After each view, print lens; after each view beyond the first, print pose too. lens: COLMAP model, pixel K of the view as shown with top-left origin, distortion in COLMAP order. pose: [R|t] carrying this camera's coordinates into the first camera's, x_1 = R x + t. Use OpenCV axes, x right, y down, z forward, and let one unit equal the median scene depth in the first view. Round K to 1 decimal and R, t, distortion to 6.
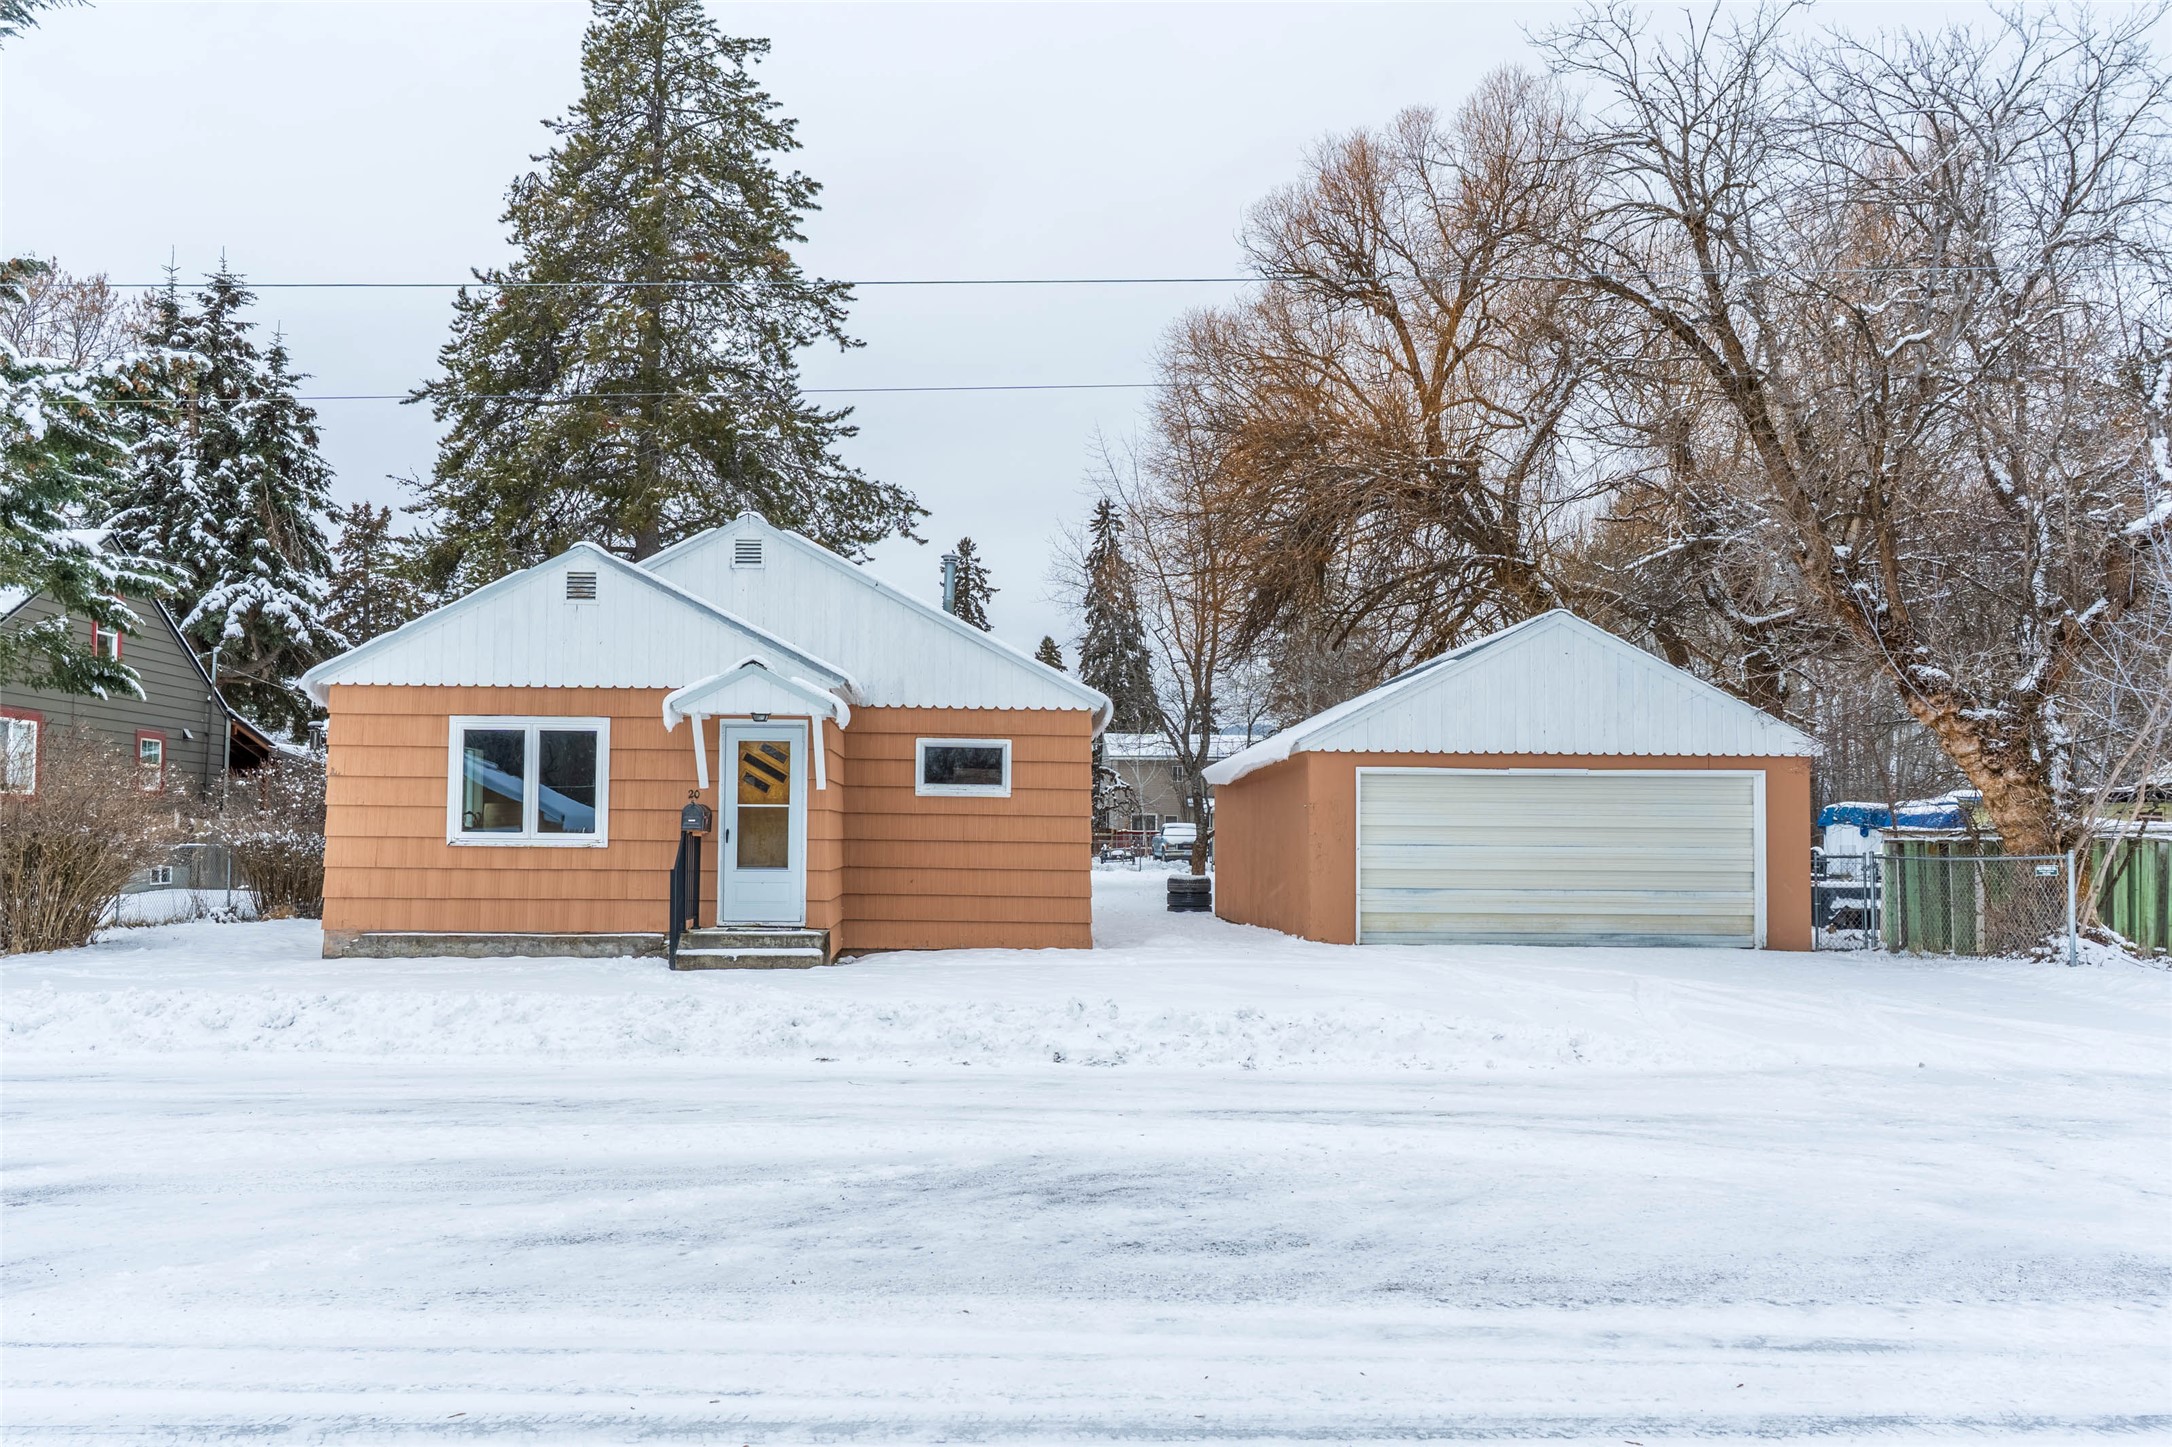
lens RADIAL K [[1494.1, 0, 1082.9], [0, 1494.1, 727.4], [0, 0, 1]] dist [-0.005900, -0.001518]
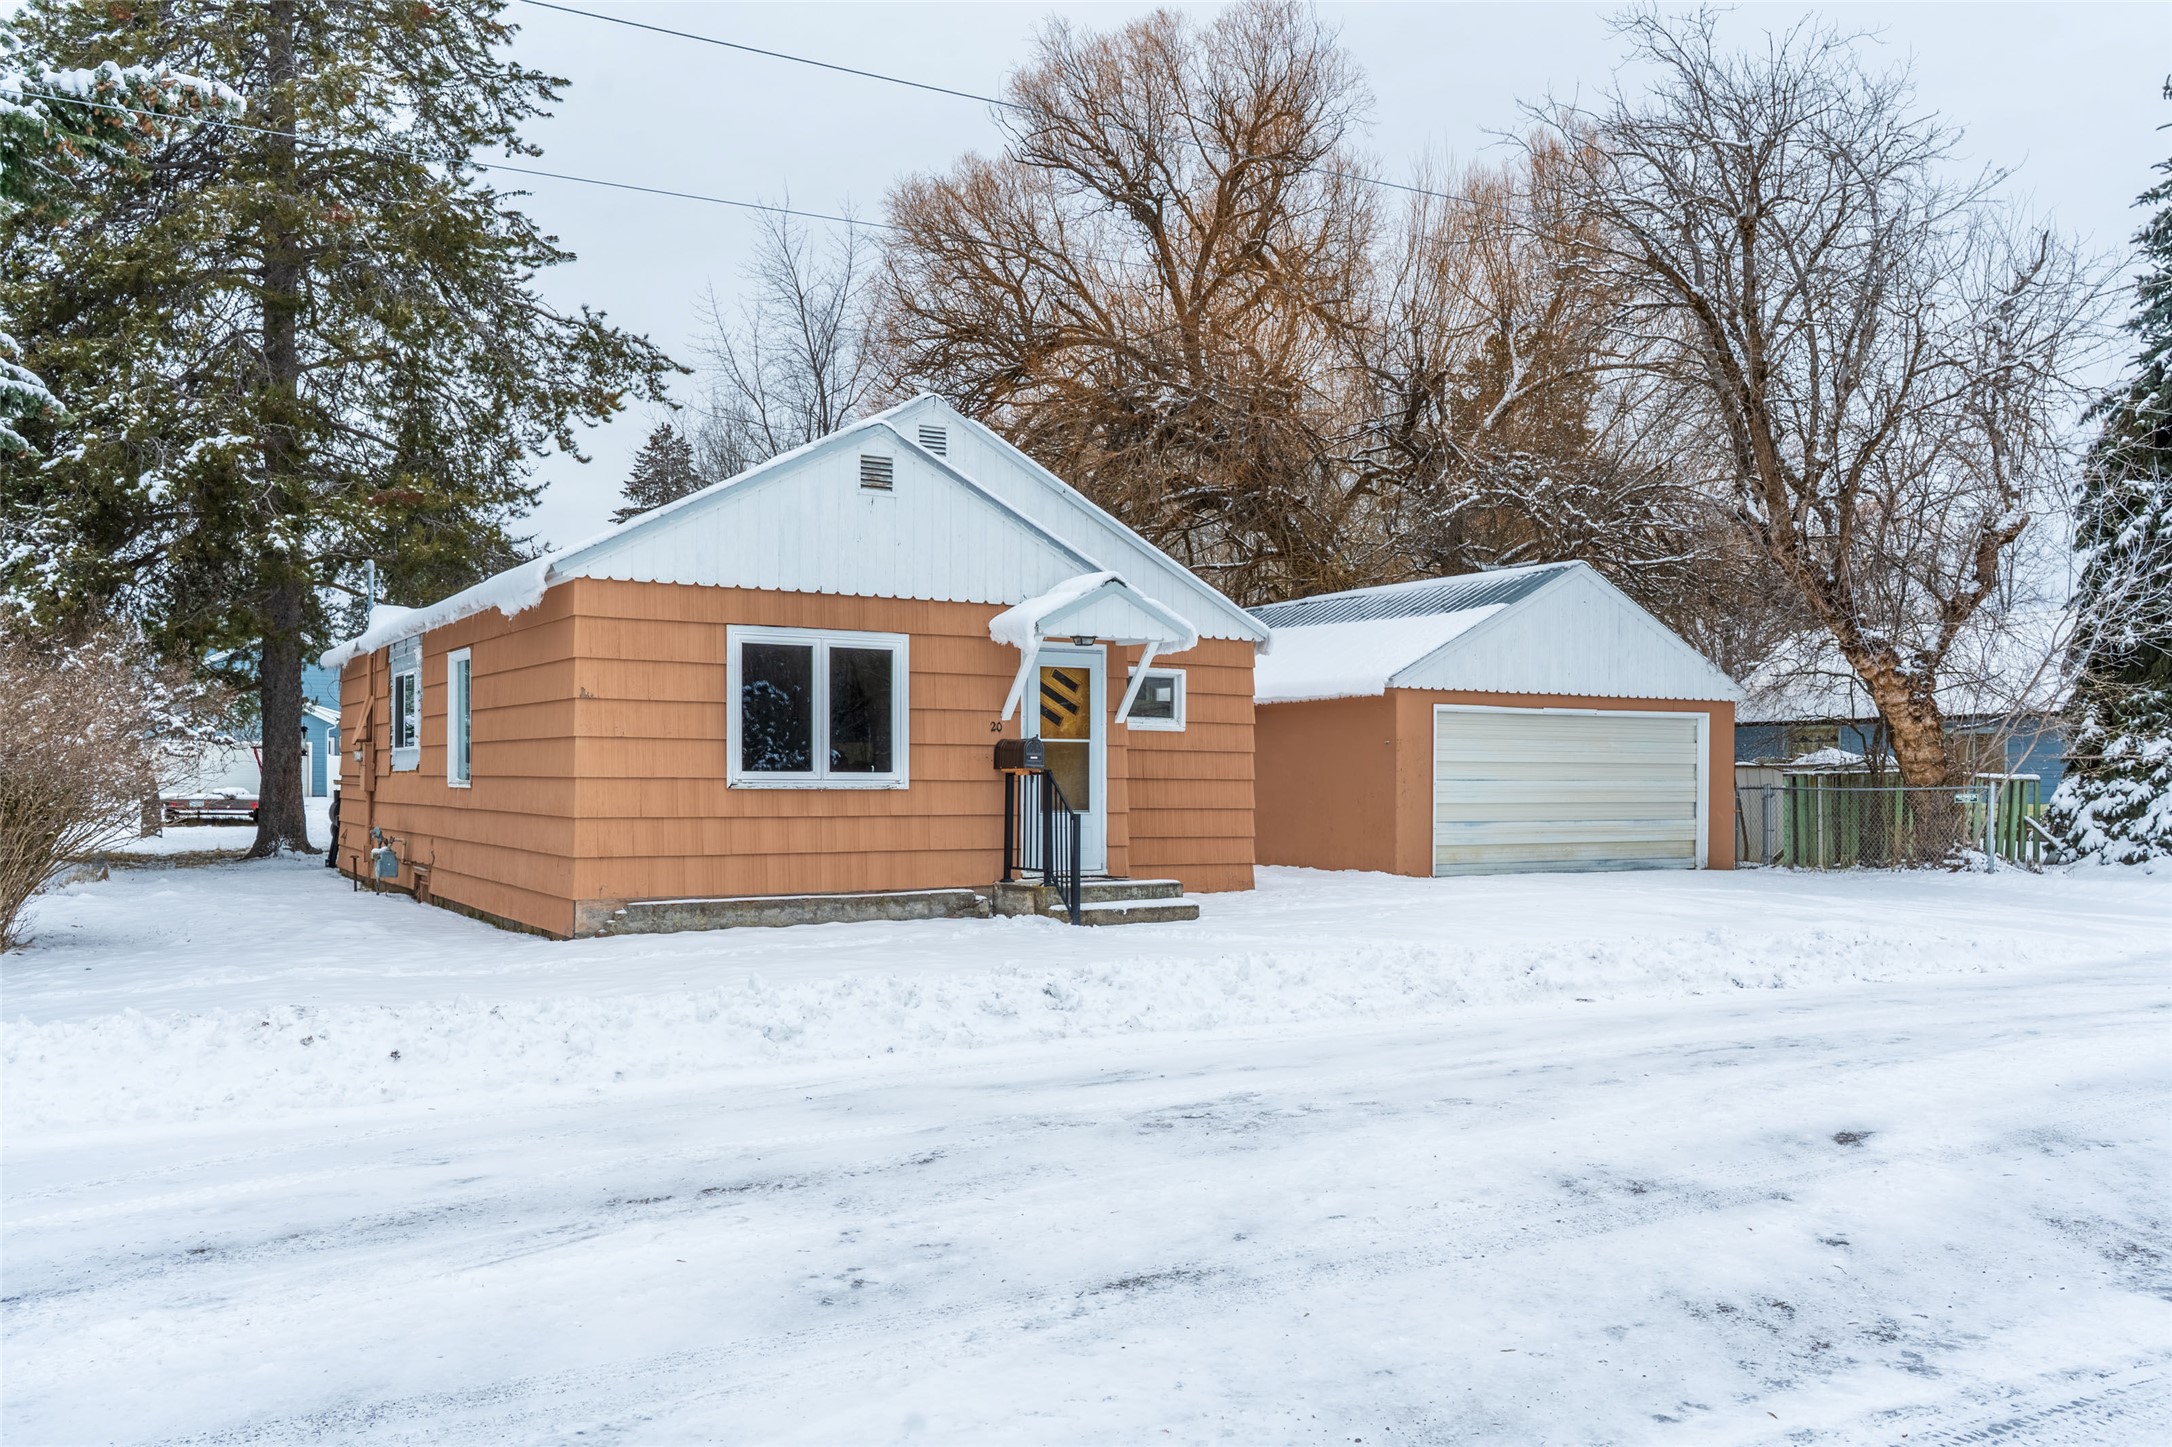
lens RADIAL K [[1752.2, 0, 1082.6], [0, 1752.2, 728.5], [0, 0, 1]] dist [0.001079, -0.000798]
pose [[0.864152, 0.009029, 0.503149, -0.725369], [-0.035293, 0.998464, 0.042698, 0.000724], [-0.501991, -0.054655, 0.863144, 0.101732]]
